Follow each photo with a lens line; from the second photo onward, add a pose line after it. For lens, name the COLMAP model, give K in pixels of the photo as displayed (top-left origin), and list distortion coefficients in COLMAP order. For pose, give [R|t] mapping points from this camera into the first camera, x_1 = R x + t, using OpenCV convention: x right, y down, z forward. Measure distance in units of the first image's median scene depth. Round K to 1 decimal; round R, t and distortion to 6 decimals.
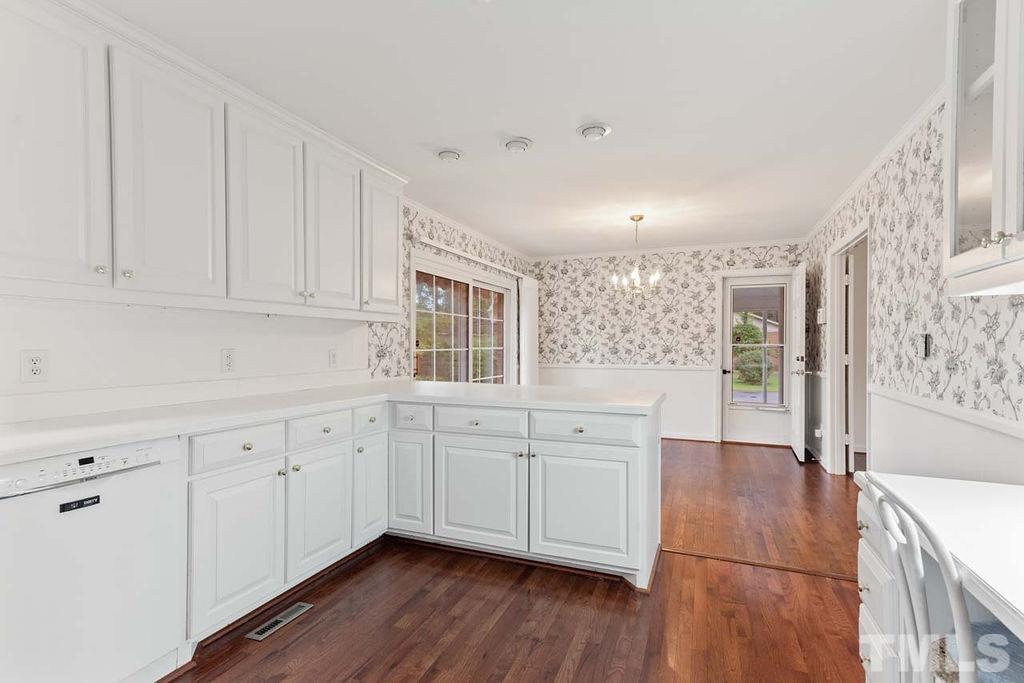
lens RADIAL K [[496.1, 0, 512.8], [0, 496.1, 344.2], [0, 0, 1]] dist [0.001002, 0.000291]
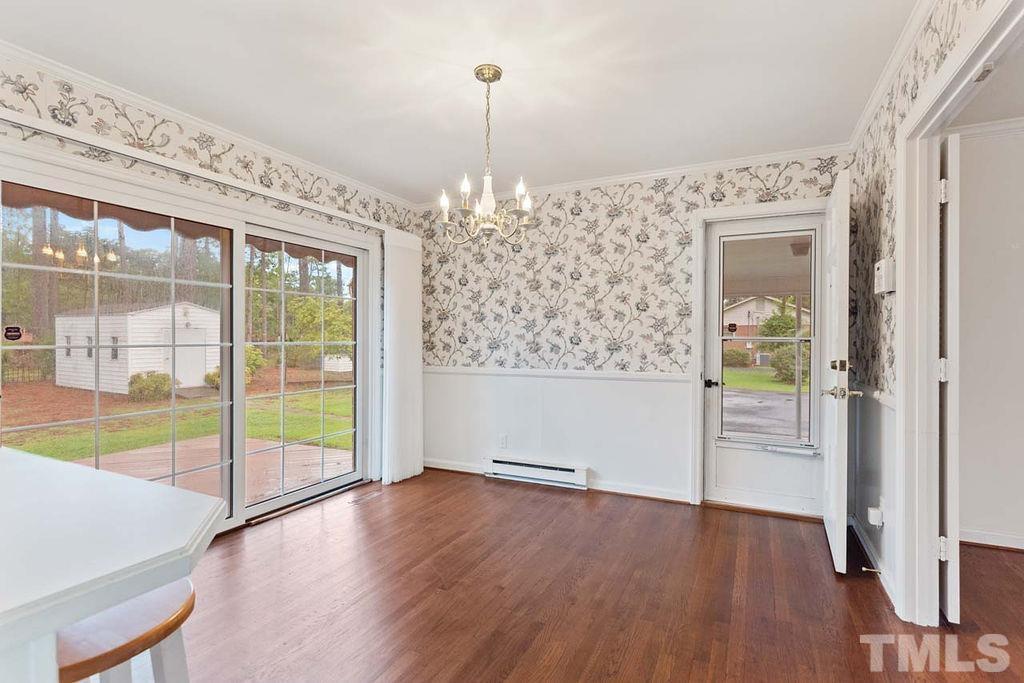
lens RADIAL K [[505.0, 0, 513.4], [0, 505.0, 337.6], [0, 0, 1]] dist [-0.014188, 0.000694]
pose [[0.998089, 0.000470, -0.061792, 0.235225], [-0.000494, 1.000000, -0.000379, 0.001789], [0.061792, 0.000408, 0.998089, 0.394328]]
